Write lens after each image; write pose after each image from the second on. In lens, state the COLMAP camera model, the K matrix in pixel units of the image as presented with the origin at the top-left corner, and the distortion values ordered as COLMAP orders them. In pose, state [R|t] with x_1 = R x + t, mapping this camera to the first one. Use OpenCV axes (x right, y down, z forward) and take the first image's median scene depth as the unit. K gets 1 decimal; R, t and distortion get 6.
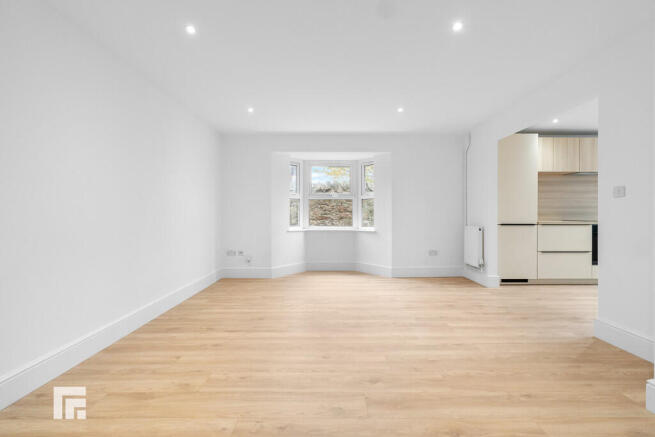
lens RADIAL K [[313.1, 0, 327.5], [0, 313.1, 218.5], [0, 0, 1]] dist [-0.000588, -0.000062]
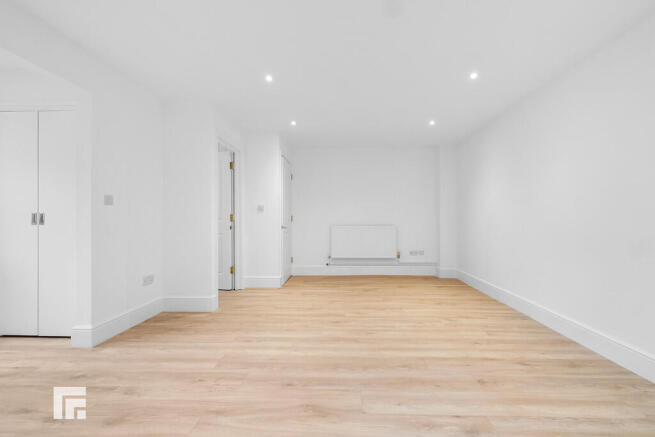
lens RADIAL K [[313.1, 0, 327.5], [0, 313.1, 218.5], [0, 0, 1]] dist [-0.000588, -0.000062]
pose [[-0.998240, 0.002896, 0.059230, 0.081259], [0.003637, 0.999916, 0.012410, -0.029683], [-0.059189, 0.012603, -0.998167, 2.088339]]
